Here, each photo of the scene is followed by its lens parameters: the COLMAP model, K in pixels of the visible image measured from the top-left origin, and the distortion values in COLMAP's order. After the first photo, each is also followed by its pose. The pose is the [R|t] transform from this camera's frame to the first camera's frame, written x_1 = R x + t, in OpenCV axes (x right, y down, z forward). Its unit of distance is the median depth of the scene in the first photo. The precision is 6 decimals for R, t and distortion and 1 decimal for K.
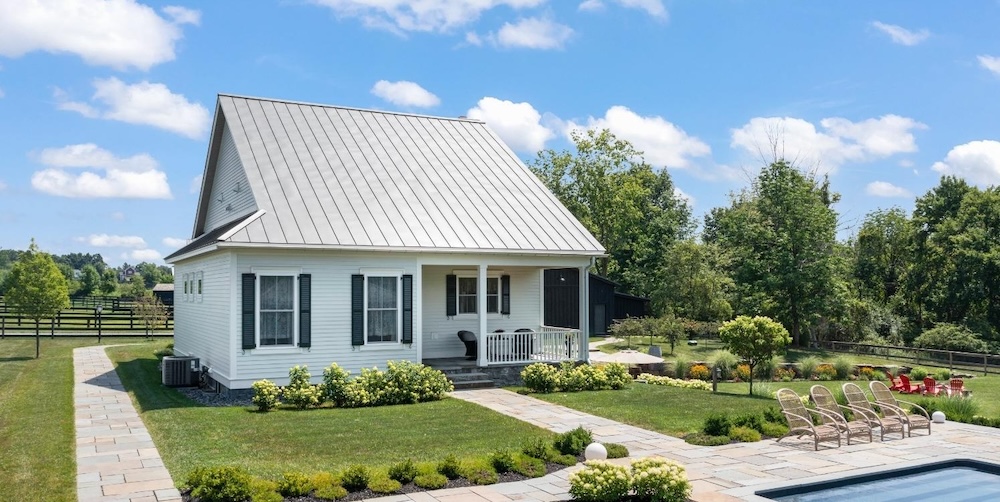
lens RADIAL K [[801.5, 0, 503.3], [0, 801.5, 278.4], [0, 0, 1]] dist [-0.010061, 0.000182]
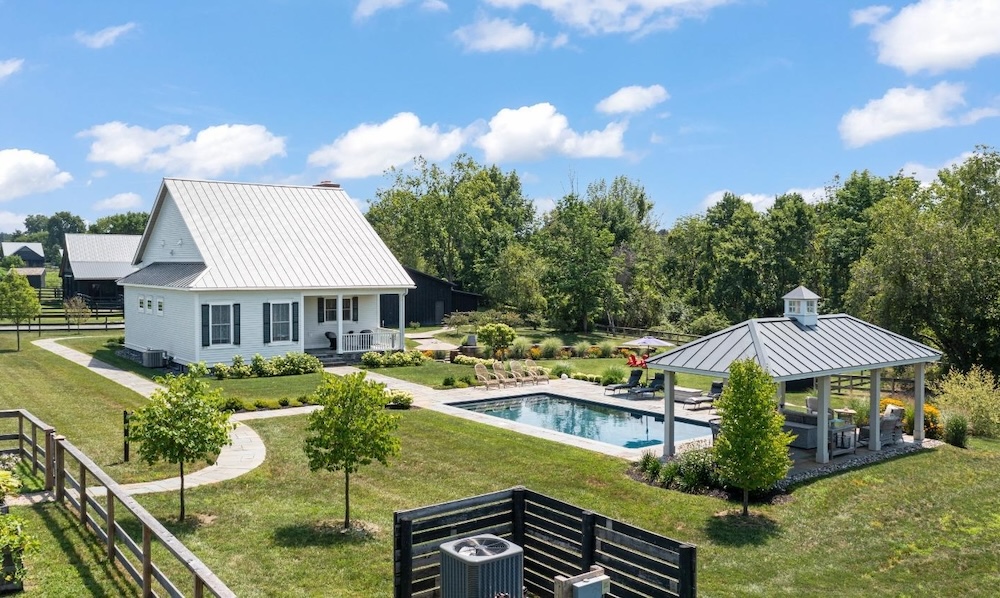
lens RADIAL K [[872.6, 0, 536.4], [0, 872.6, 288.6], [0, 0, 1]] dist [0.004682, 0.005800]
pose [[0.983291, 0.001481, 0.182032, 0.049953], [-0.009702, 0.998972, 0.044282, -0.121942], [-0.181779, -0.045308, 0.982295, -0.952868]]
